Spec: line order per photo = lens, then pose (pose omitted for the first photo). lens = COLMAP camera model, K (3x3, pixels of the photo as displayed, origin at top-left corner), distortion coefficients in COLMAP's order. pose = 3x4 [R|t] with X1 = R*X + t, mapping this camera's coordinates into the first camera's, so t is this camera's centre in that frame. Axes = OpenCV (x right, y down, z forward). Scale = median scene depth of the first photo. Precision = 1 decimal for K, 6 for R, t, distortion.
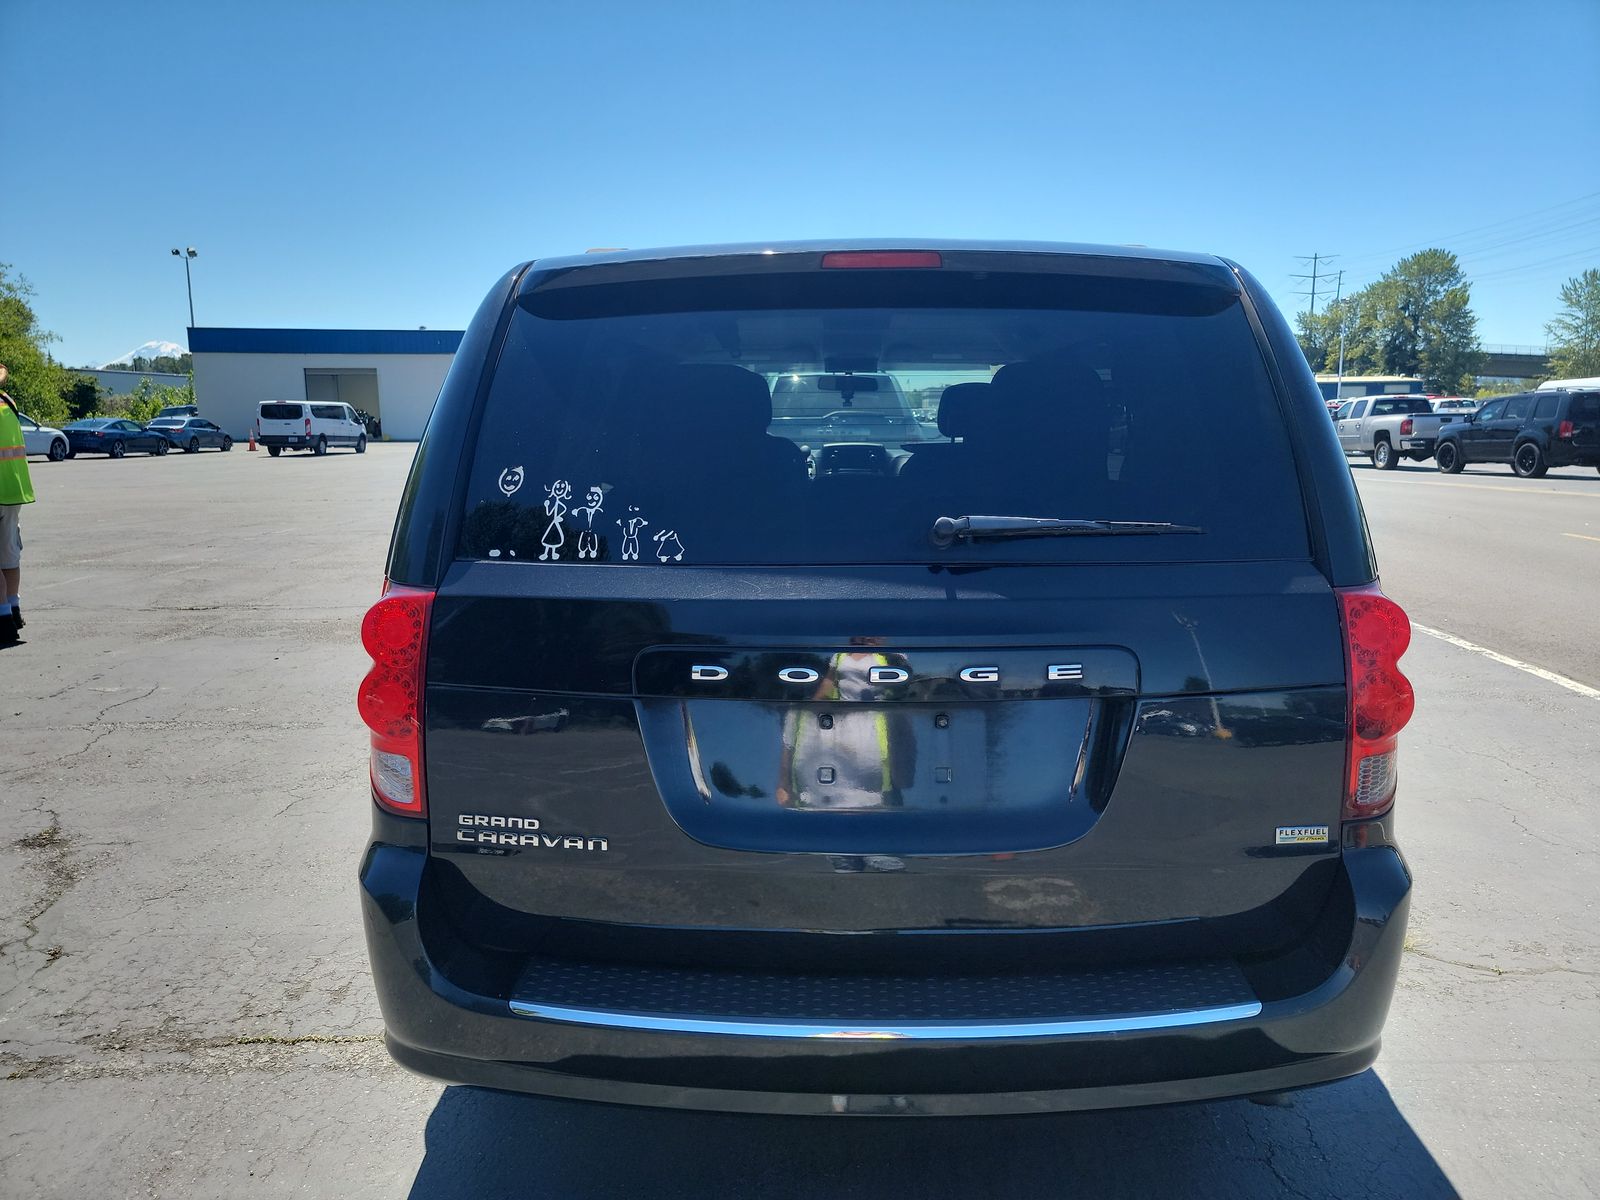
lens RADIAL K [[1156.7, 0, 809.1], [0, 1156.7, 611.0], [0, 0, 1]] dist [0.044490, -0.043244]
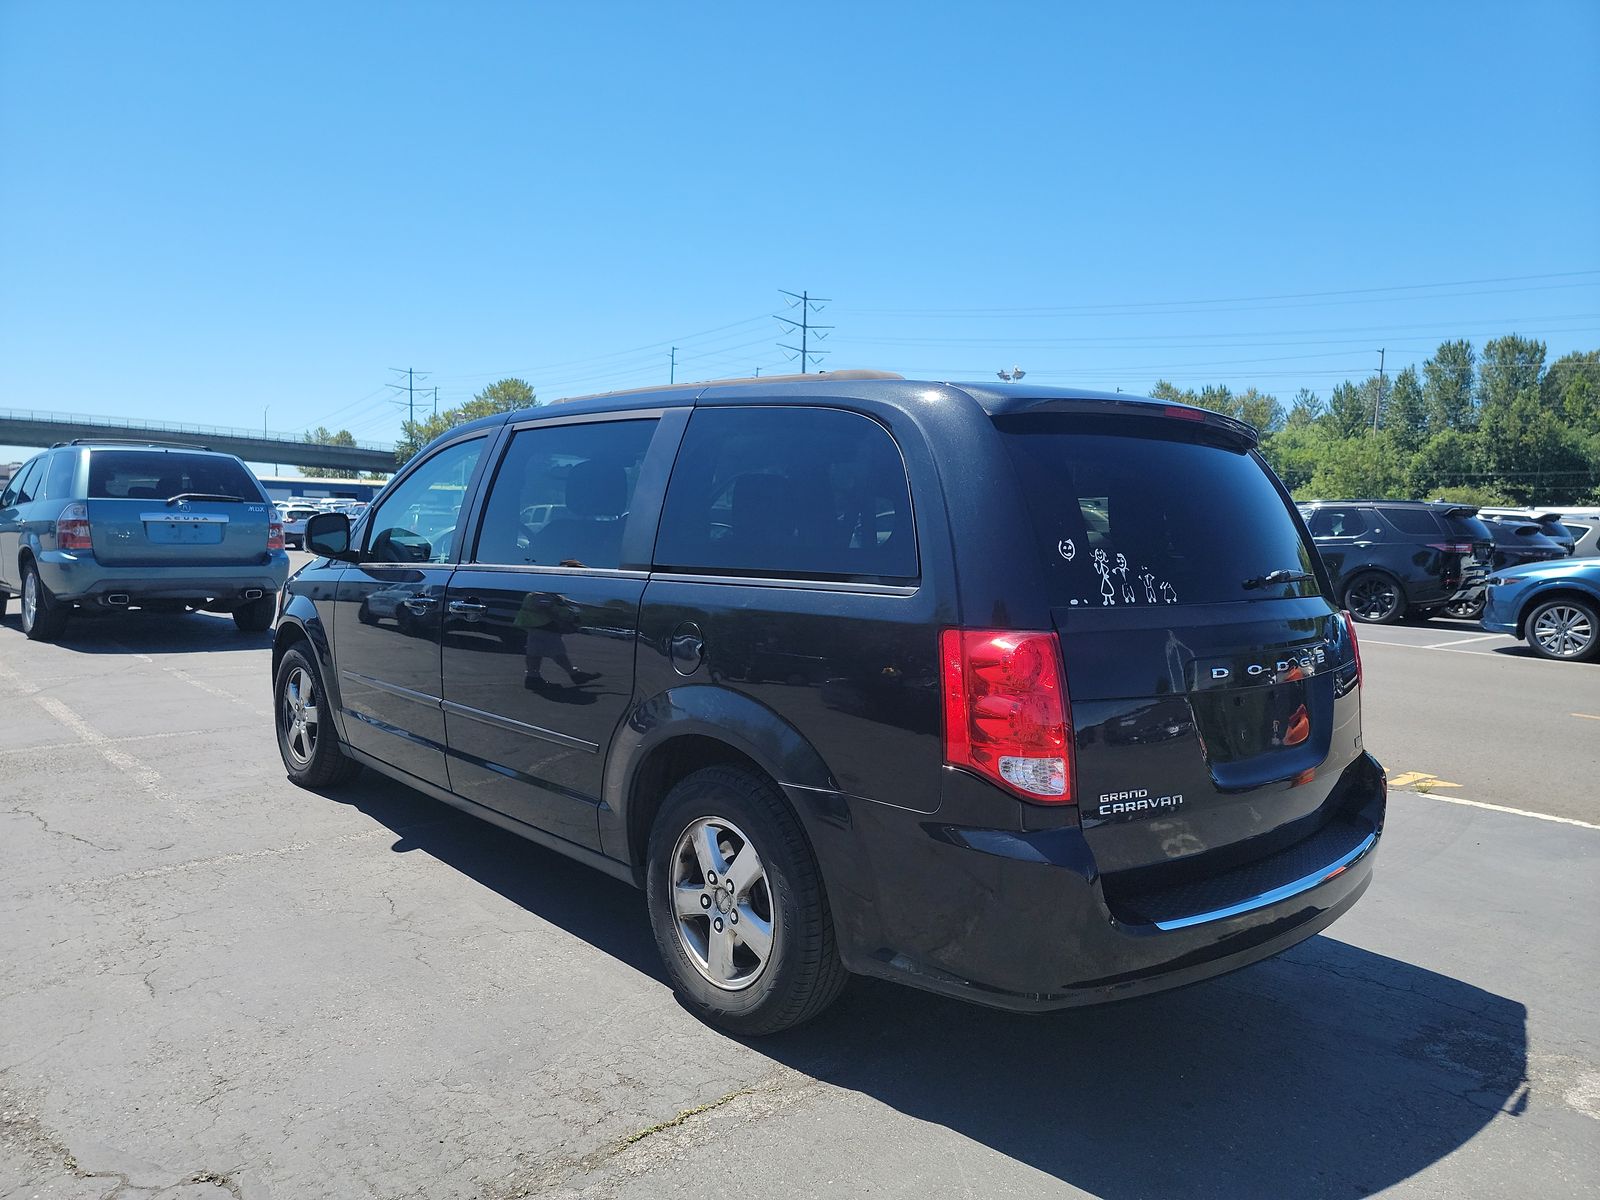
lens RADIAL K [[1156.7, 0, 789.3], [0, 1156.7, 595.1], [0, 0, 1]] dist [0.044490, -0.043244]
pose [[0.714421, -0.017827, 0.699489, -1.480310], [0.086776, 0.994215, -0.063290, -0.000900], [-0.694315, 0.105914, 0.711835, 0.268810]]
